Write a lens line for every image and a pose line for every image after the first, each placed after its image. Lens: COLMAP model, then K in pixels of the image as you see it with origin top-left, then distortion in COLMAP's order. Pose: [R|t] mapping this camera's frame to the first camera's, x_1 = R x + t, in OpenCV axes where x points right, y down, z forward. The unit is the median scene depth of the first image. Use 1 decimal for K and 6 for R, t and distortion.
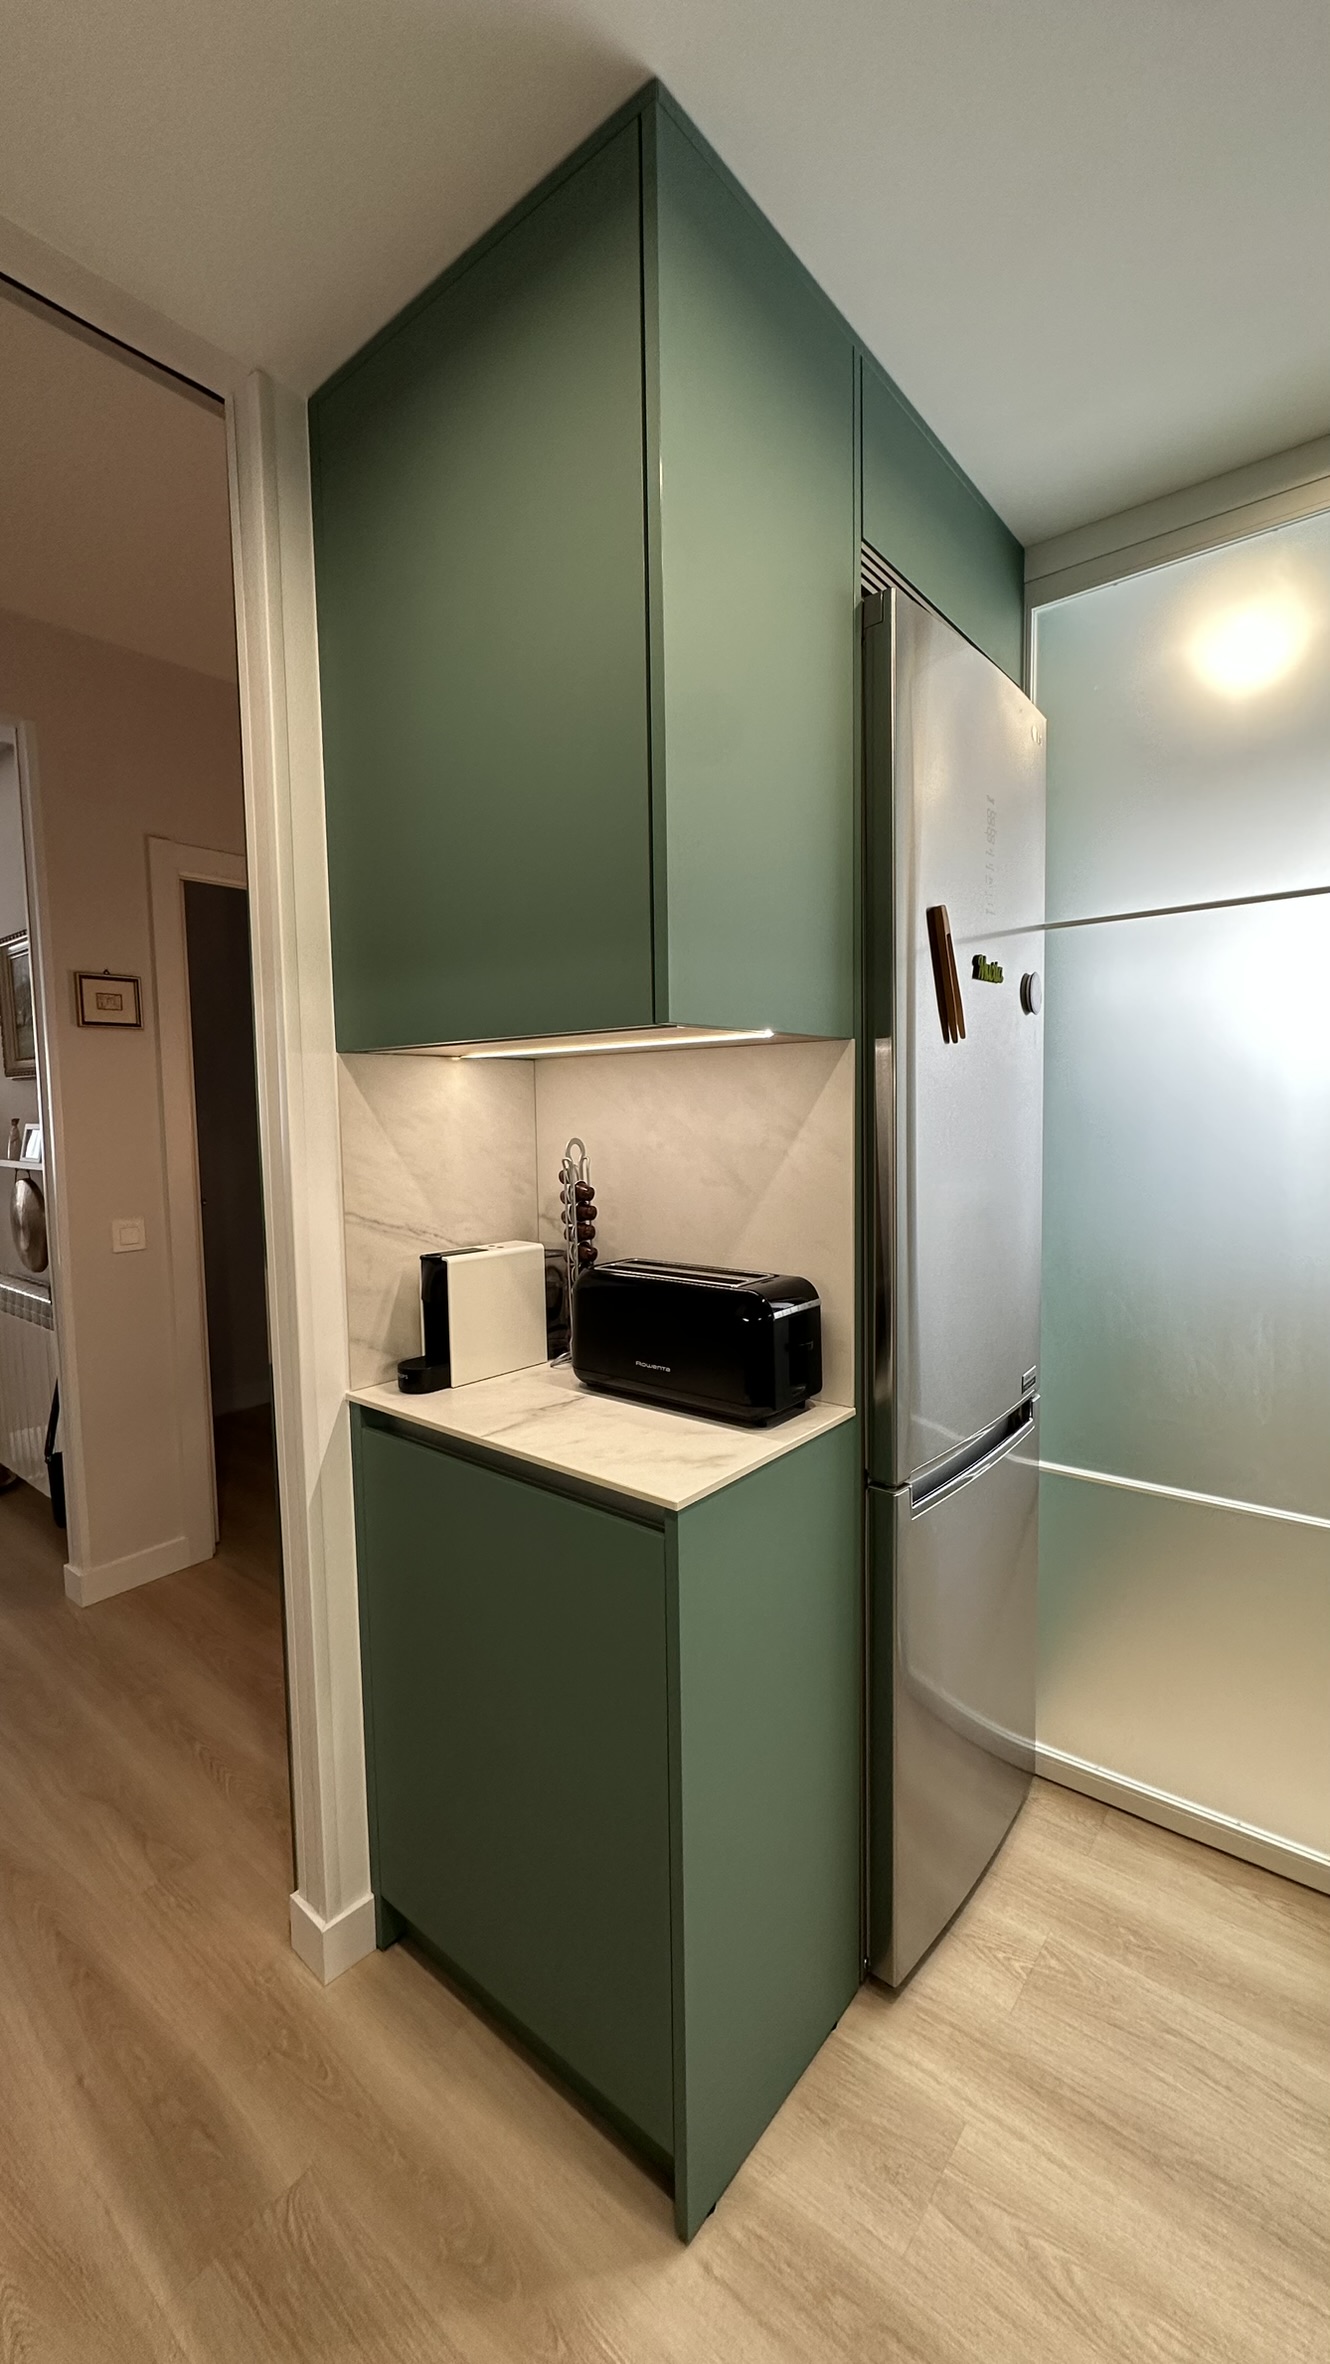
lens RADIAL K [[944.5, 0, 666.1], [0, 944.5, 1185.0], [0, 0, 1]] dist [-0.004018, 0.000477]
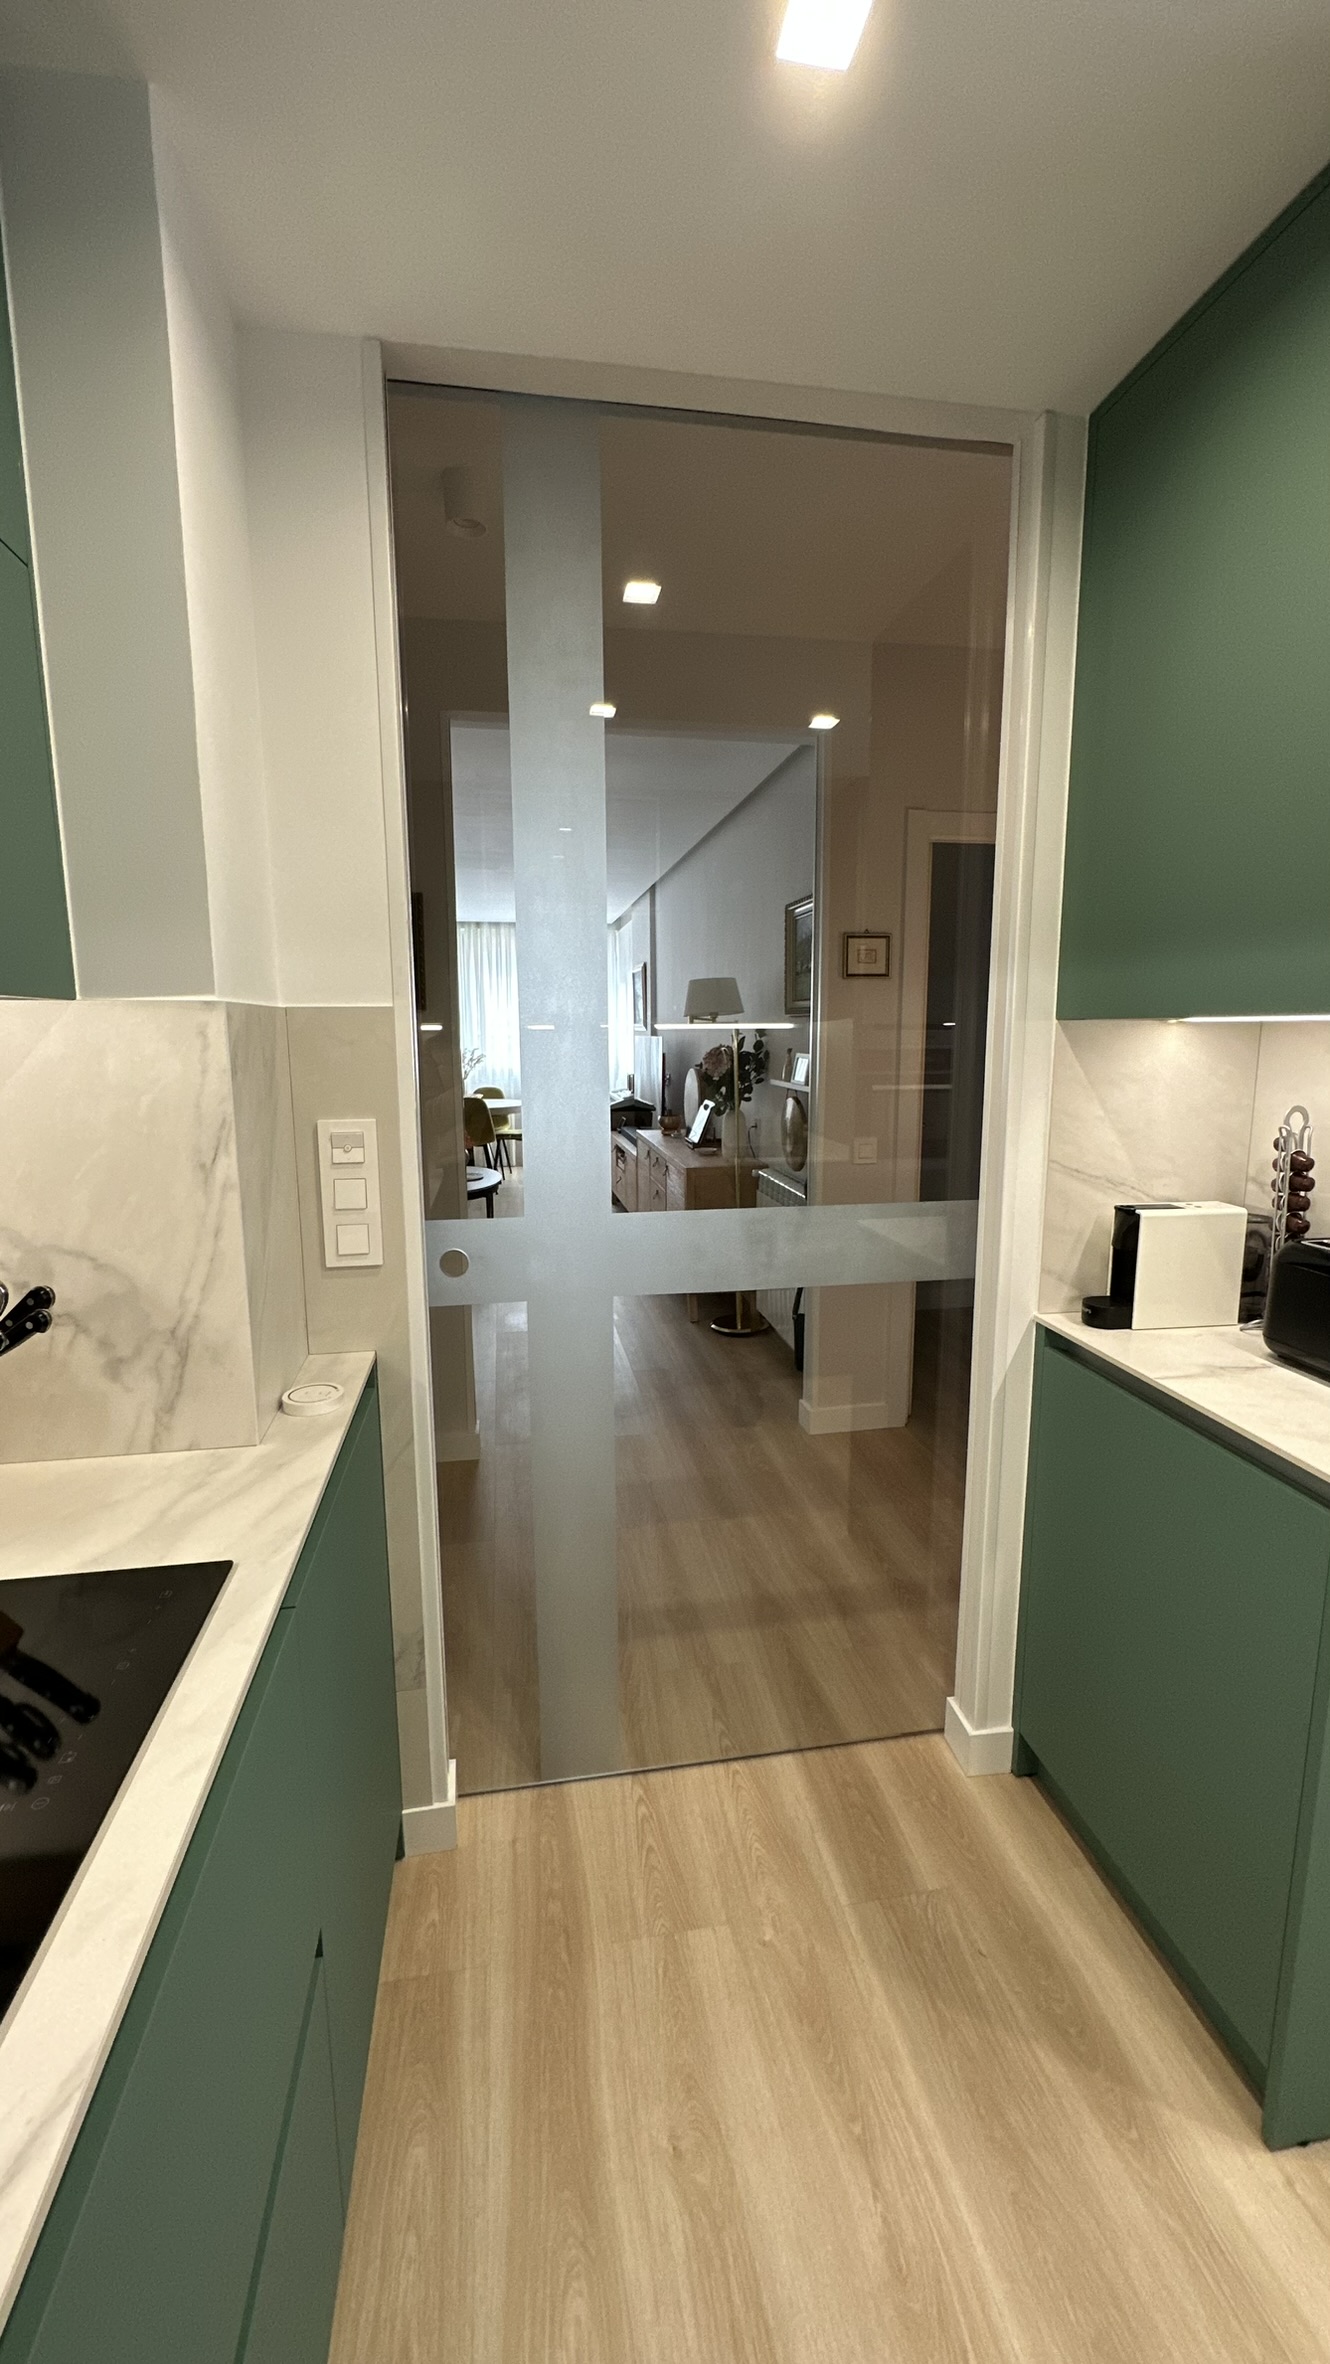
lens RADIAL K [[944.5, 0, 666.1], [0, 944.5, 1185.0], [0, 0, 1]] dist [-0.004018, 0.000477]
pose [[0.755622, 0.115983, -0.644658, 0.047371], [-0.059109, 0.992257, 0.109237, -0.036508], [0.652336, -0.044436, 0.756626, -0.161863]]
